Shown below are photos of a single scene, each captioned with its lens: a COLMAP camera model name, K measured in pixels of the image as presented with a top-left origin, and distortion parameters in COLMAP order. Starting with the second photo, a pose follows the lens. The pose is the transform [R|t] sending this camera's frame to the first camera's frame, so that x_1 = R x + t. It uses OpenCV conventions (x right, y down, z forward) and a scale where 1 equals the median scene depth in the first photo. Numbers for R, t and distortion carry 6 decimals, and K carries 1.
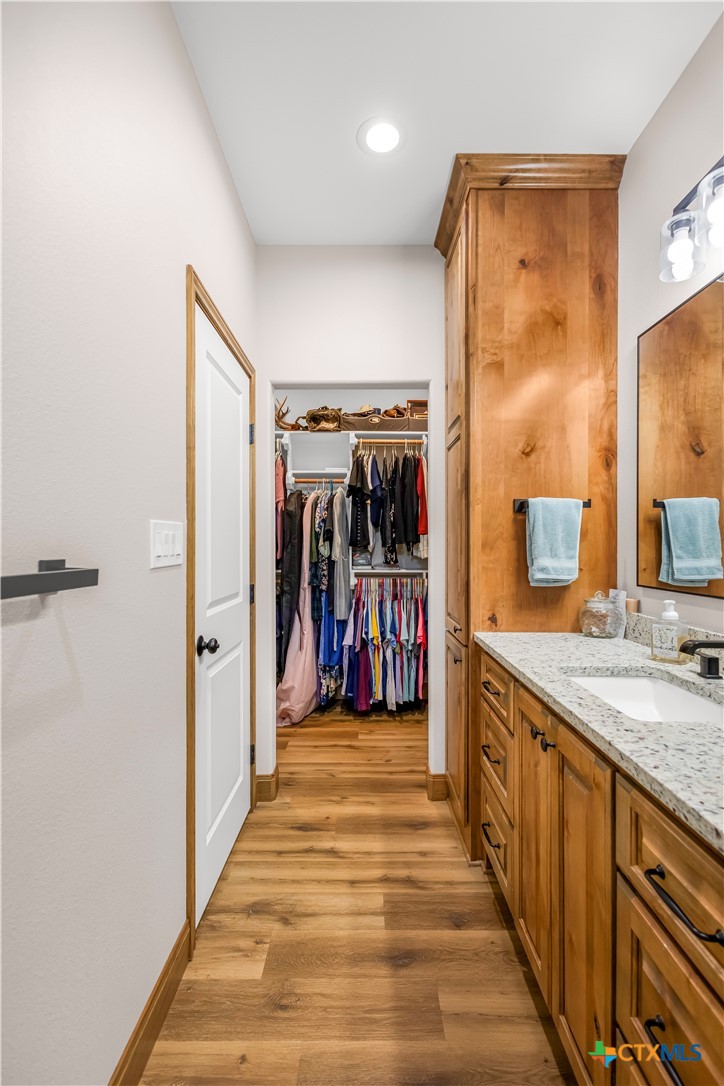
lens RADIAL K [[435.9, 0, 362.0], [0, 435.9, 543.0], [0, 0, 1]] dist [-0.000110, 0.000032]
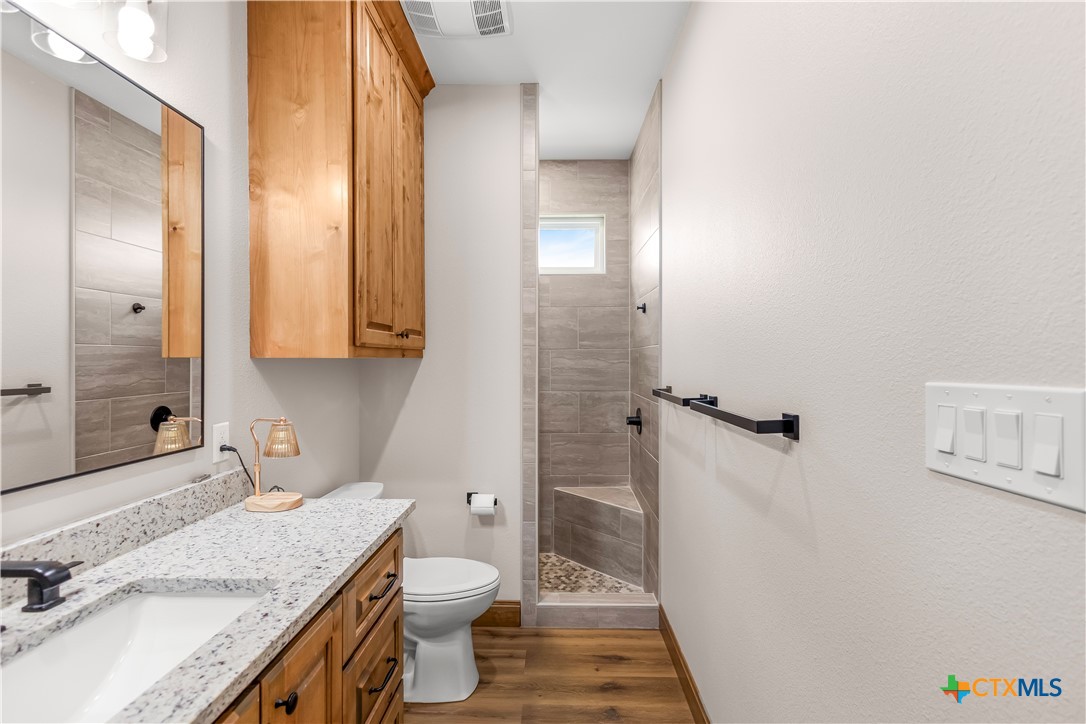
lens RADIAL K [[486.8, 0, 543.0], [0, 486.8, 362.0], [0, 0, 1]] dist [0.000479, -0.000441]
pose [[-0.999728, 0.001364, 0.023296, -0.007061], [0.001386, 0.999999, 0.000946, -0.106890], [-0.023294, 0.000978, -0.999728, 2.219096]]
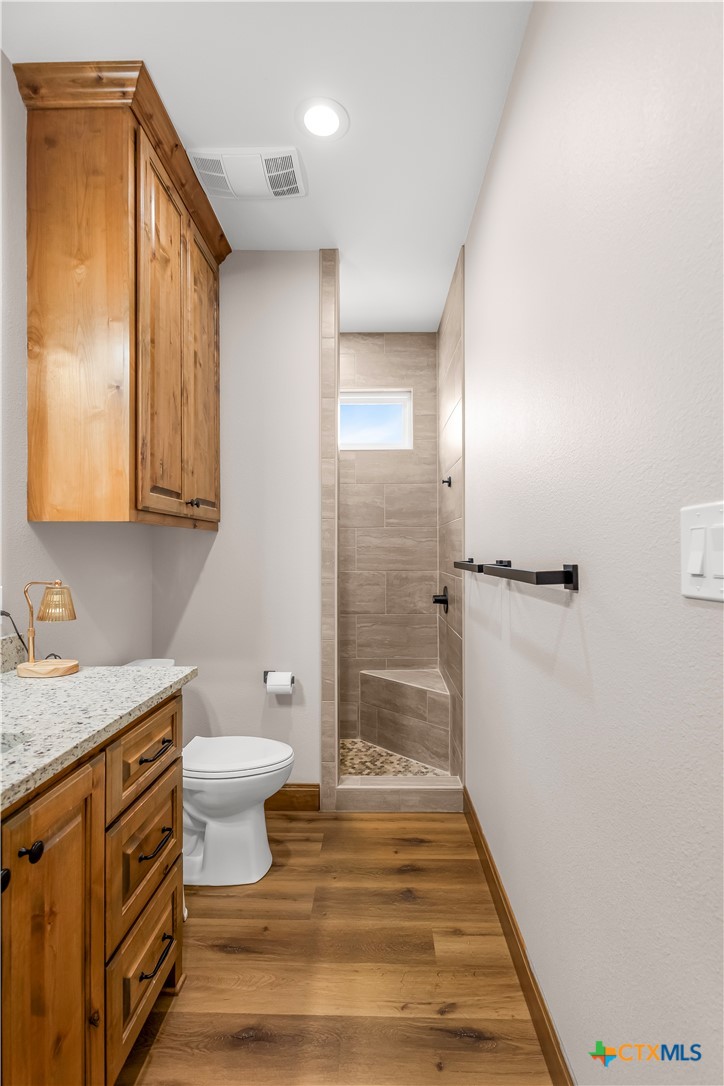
lens RADIAL K [[504.2, 0, 369.6], [0, 504.2, 550.4], [0, 0, 1]] dist [-0.000661, 0.000411]
pose [[-0.999883, 0.002721, 0.015020, -0.136241], [0.002582, 0.999954, -0.009231, 0.008208], [-0.015044, -0.009191, -0.999845, 2.219781]]
